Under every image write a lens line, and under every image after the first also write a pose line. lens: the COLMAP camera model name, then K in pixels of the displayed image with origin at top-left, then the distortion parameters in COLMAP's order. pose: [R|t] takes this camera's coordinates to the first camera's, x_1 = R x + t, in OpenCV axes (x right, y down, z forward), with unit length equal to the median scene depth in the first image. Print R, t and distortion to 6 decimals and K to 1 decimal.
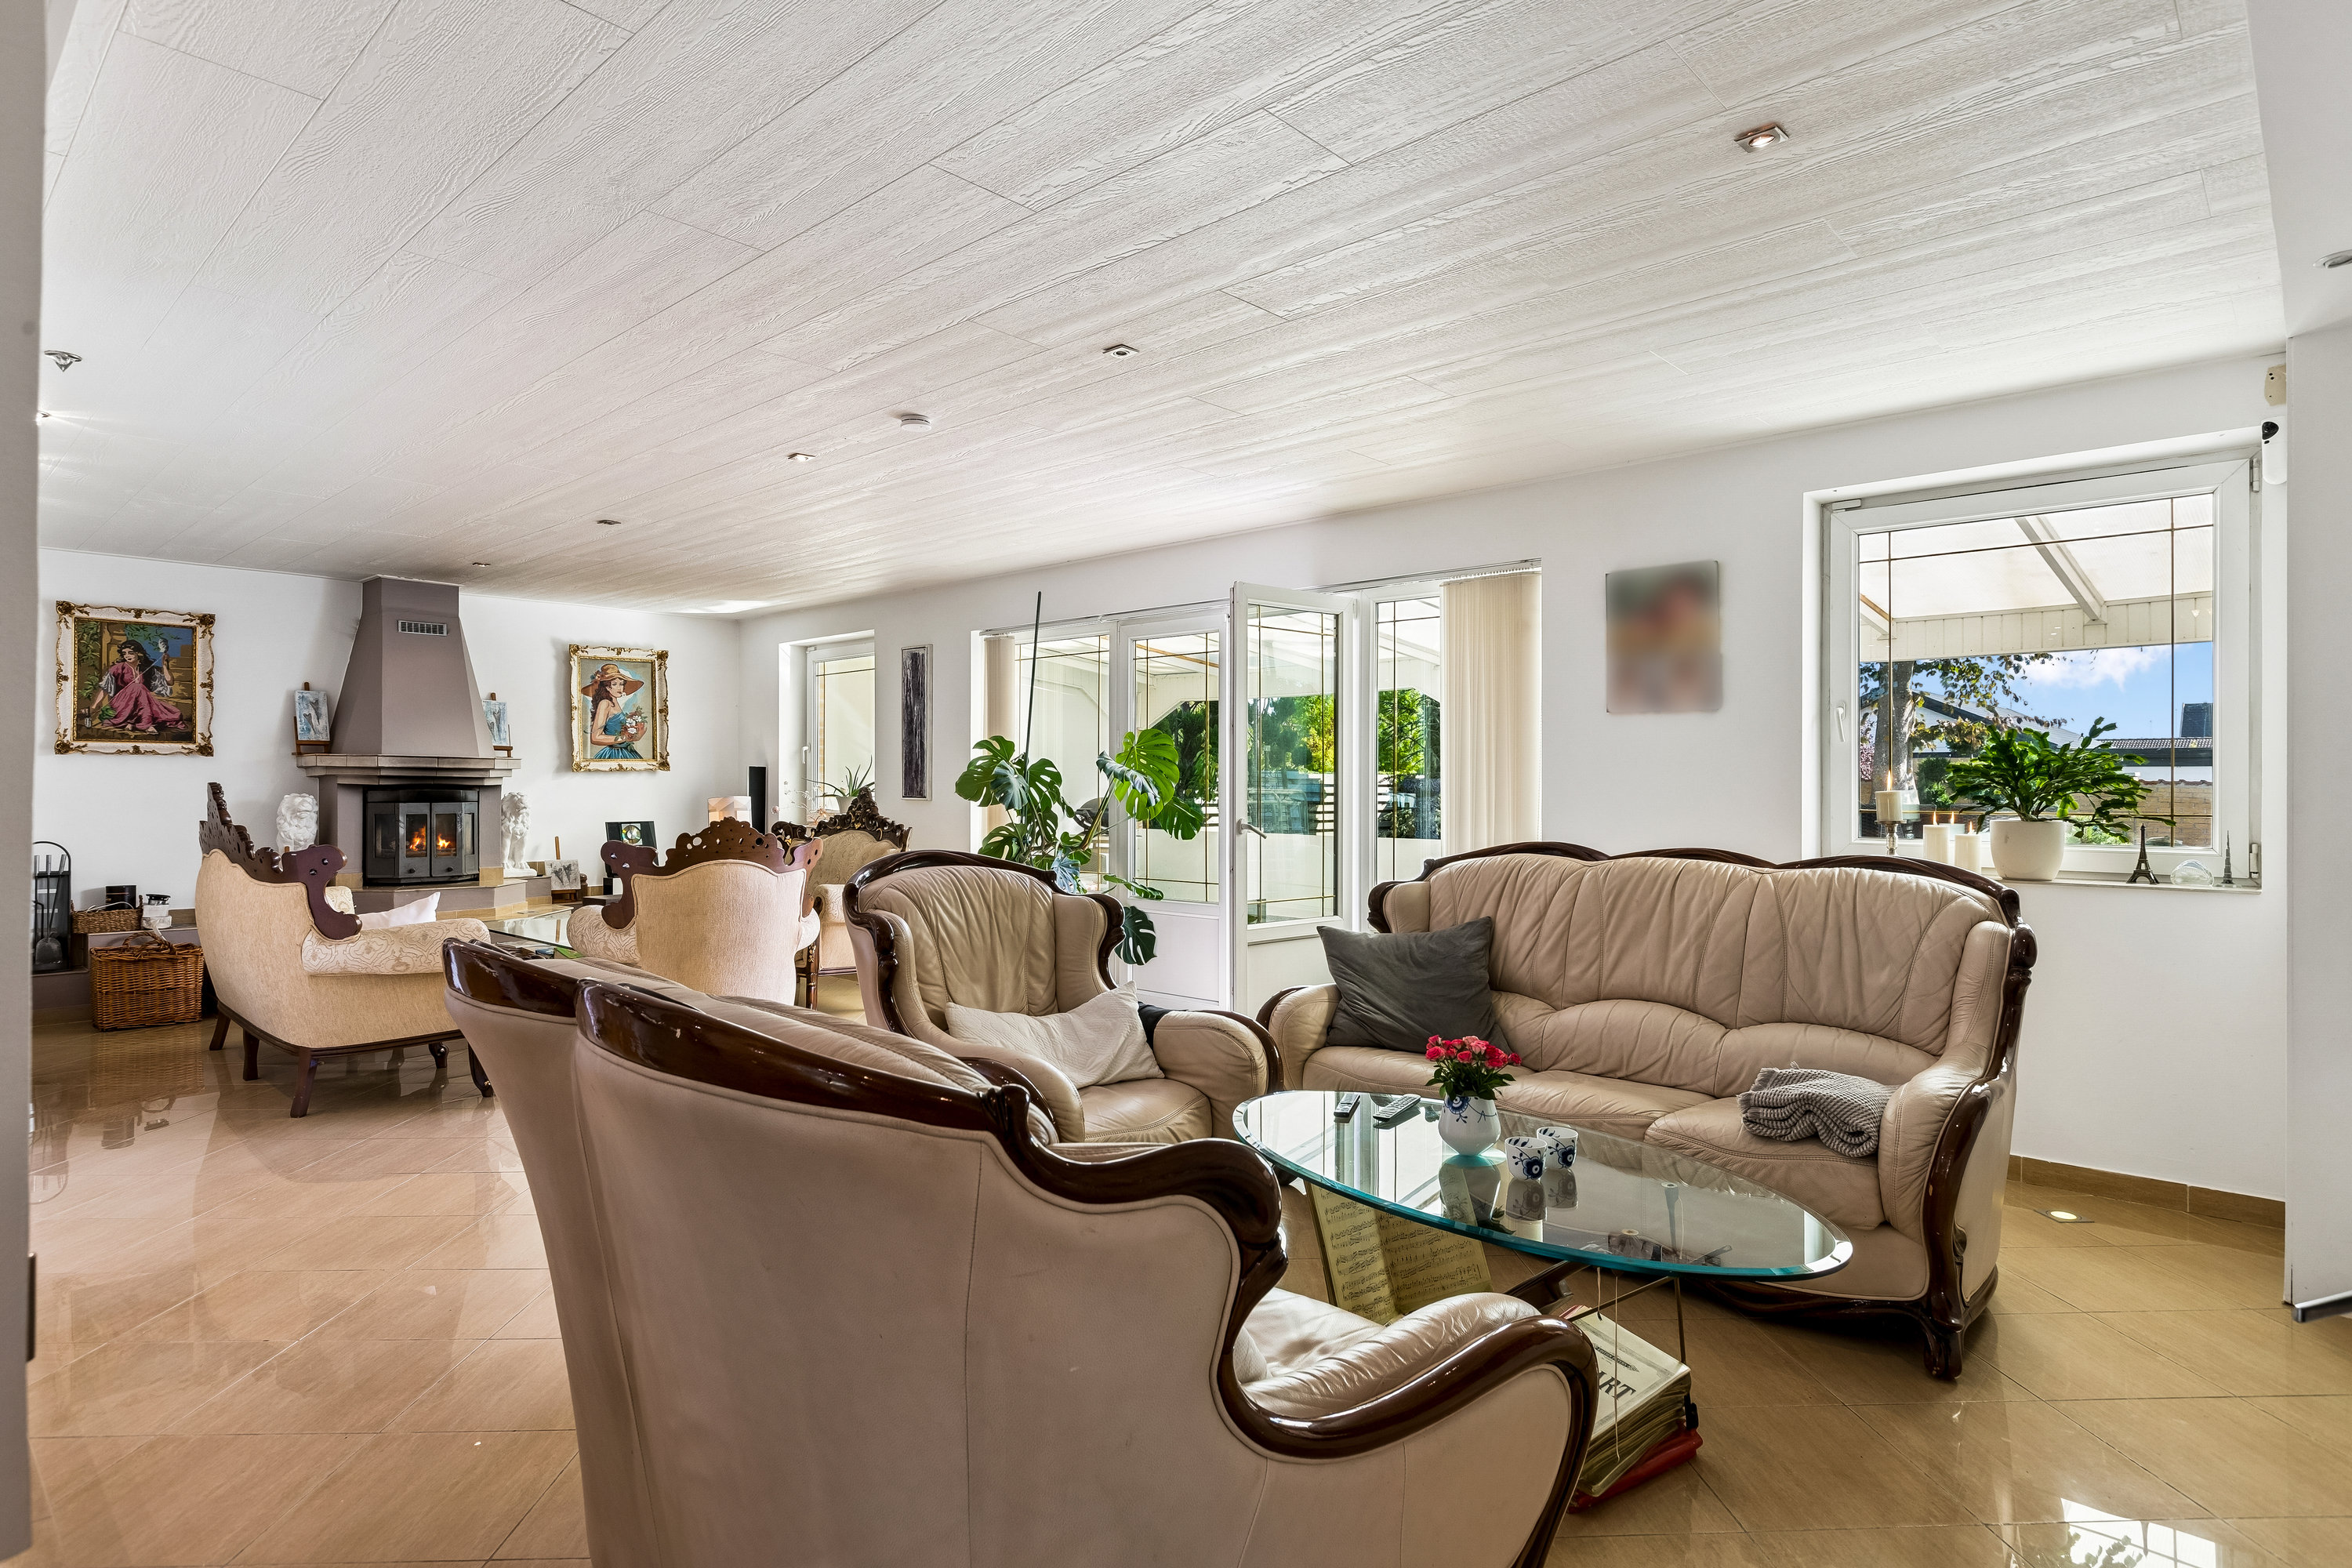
lens RADIAL K [[1317.7, 0, 1222.3], [0, 1317.7, 778.8], [0, 0, 1]] dist [0.004170, -0.014620]
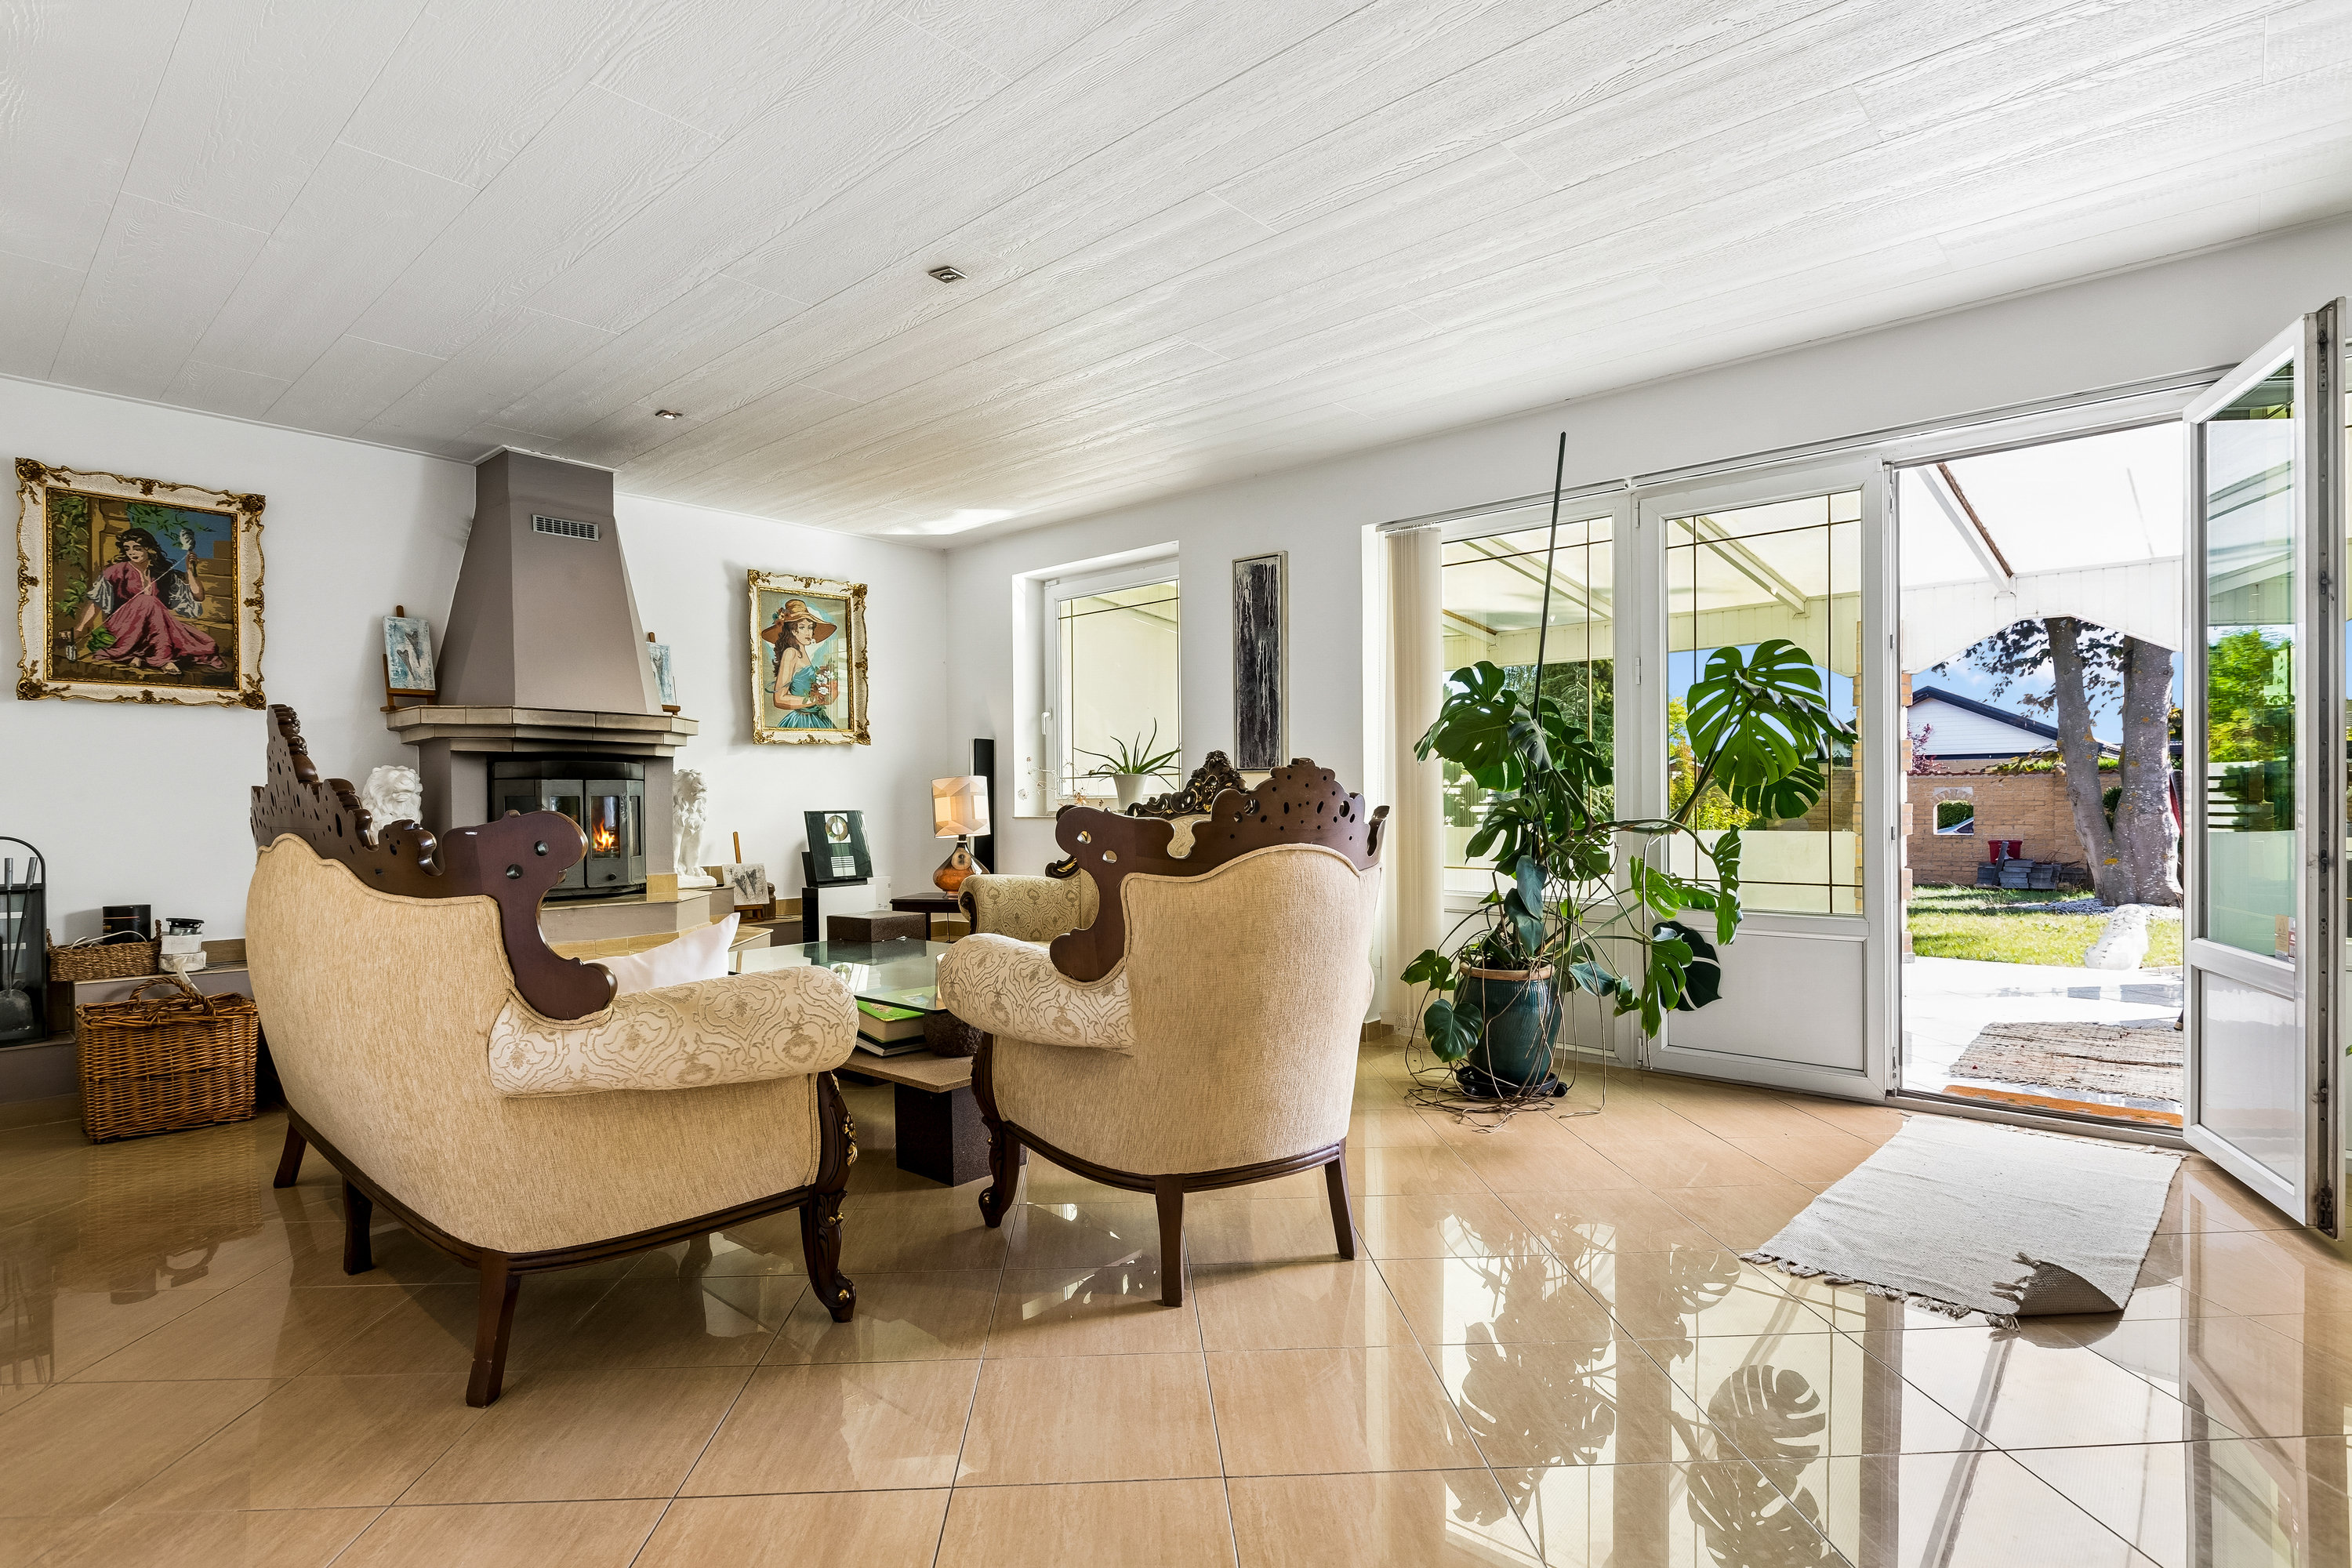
lens RADIAL K [[1207.7, 0, 1179.0], [0, 1207.7, 809.6], [0, 0, 1]] dist [-0.003944, -0.006917]
pose [[0.999950, -0.009334, 0.003690, -0.311702], [0.009294, 0.999901, 0.010533, 0.031662], [-0.003788, -0.010498, 0.999938, 0.393650]]
